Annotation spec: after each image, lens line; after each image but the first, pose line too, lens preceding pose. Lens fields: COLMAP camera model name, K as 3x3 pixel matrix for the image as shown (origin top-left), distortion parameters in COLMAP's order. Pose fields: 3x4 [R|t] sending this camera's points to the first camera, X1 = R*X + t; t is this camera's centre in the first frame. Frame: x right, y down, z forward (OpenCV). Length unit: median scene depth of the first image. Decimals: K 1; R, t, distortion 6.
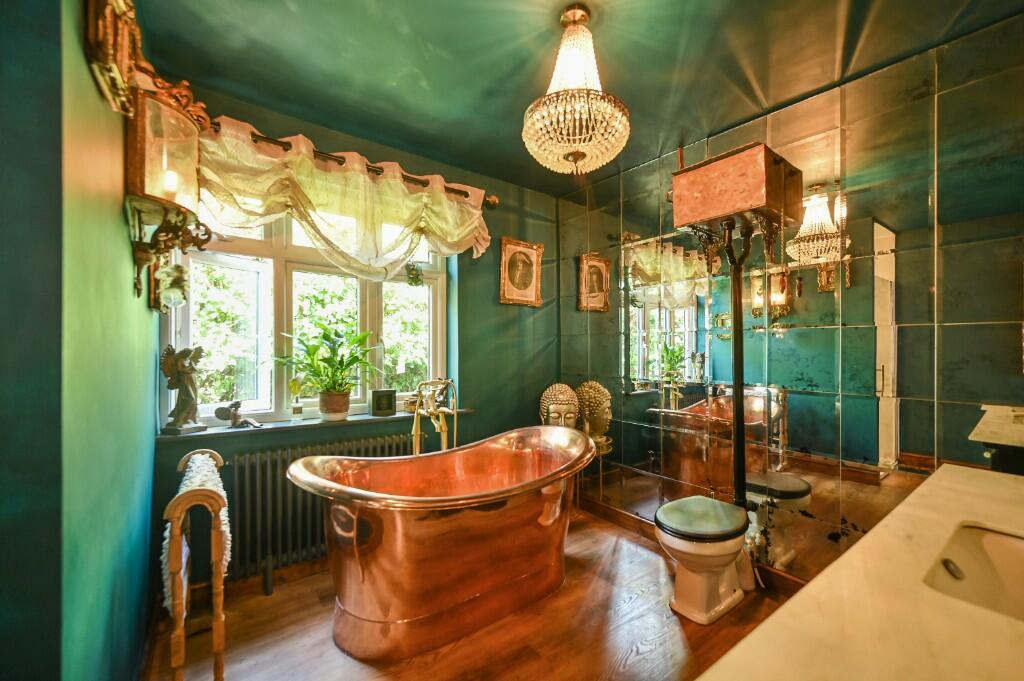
lens RADIAL K [[419.6, 0, 510.0], [0, 419.6, 344.6], [0, 0, 1]] dist [0.007098, 0.000632]
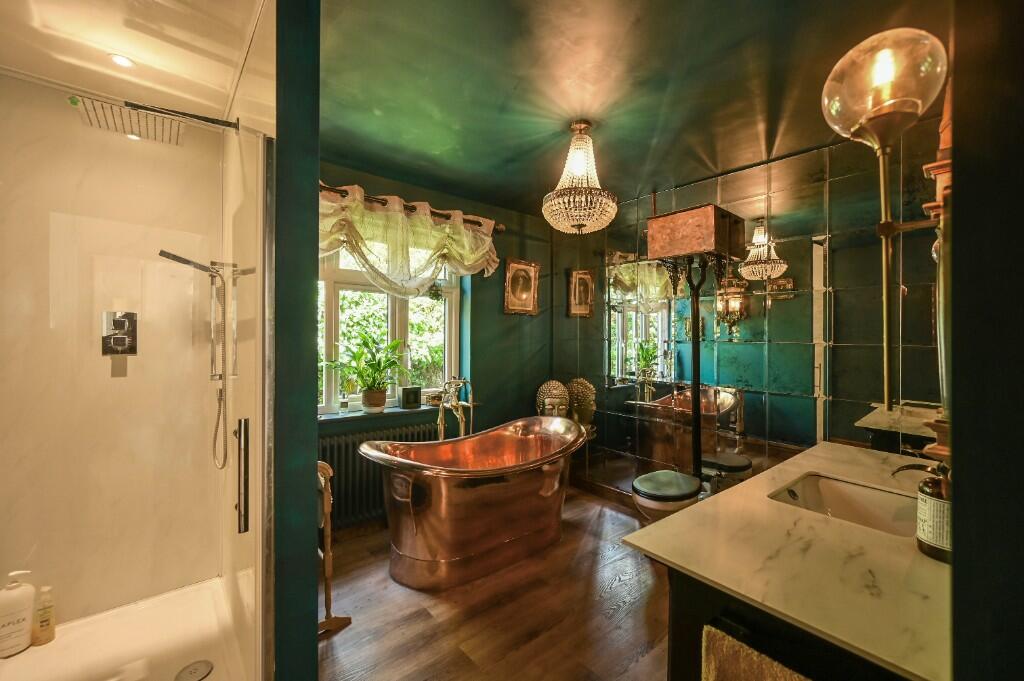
lens RADIAL K [[419.6, 0, 513.3], [0, 419.6, 337.3], [0, 0, 1]] dist [0.007098, 0.000632]
pose [[0.998303, 0.006201, 0.057900, -0.089876], [-0.006486, 0.999968, 0.004726, -0.048301], [-0.057869, -0.005094, 0.998311, -0.248726]]
